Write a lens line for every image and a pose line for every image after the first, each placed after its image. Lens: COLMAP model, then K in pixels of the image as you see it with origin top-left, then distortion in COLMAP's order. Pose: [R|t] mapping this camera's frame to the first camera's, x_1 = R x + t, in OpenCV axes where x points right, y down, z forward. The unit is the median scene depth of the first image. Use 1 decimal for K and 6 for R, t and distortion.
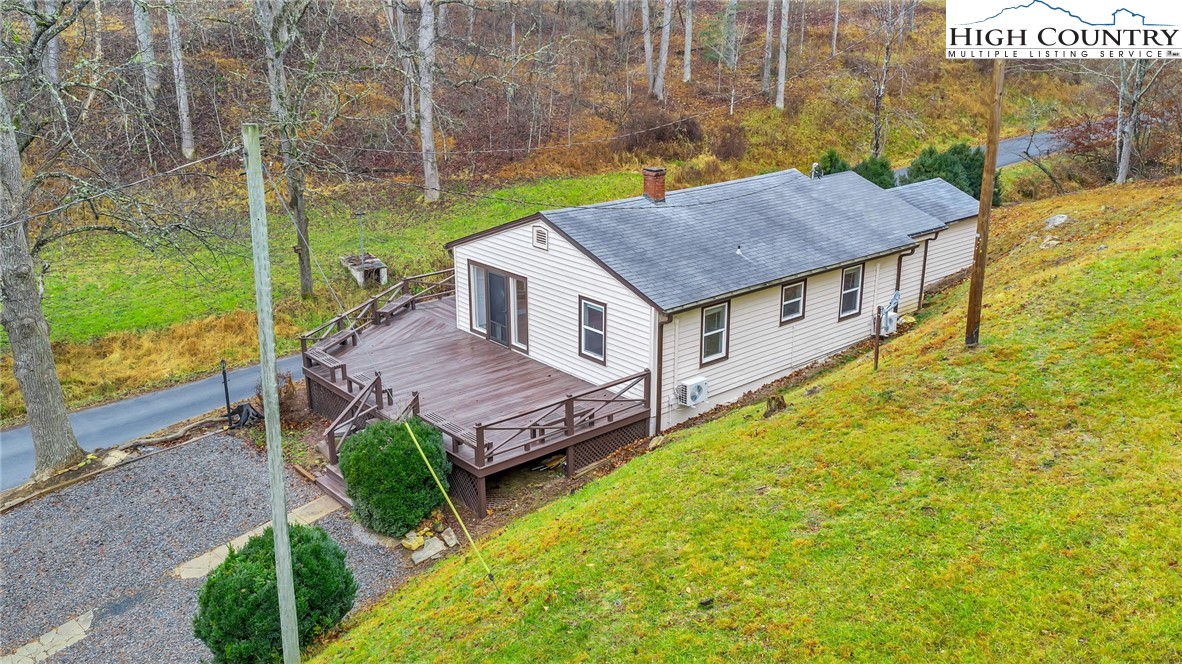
lens RADIAL K [[963.8, 0, 591.0], [0, 963.8, 332.0], [0, 0, 1]] dist [-0.002922, -0.000436]
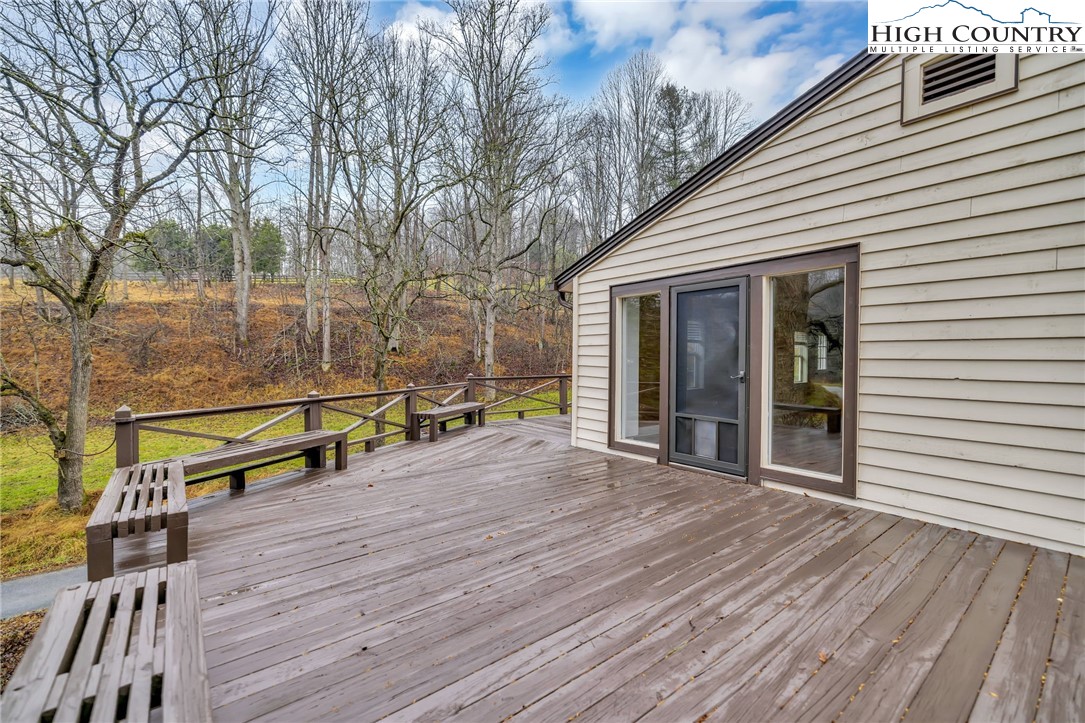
lens RADIAL K [[458.8, 0, 542.6], [0, 458.8, 364.6], [0, 0, 1]] dist [-0.000257, -0.000061]
pose [[0.999339, 0.016412, -0.032437, -0.149851], [-0.025433, 0.953200, -0.301270, 0.027457], [0.025975, 0.301896, 0.952987, 0.782832]]
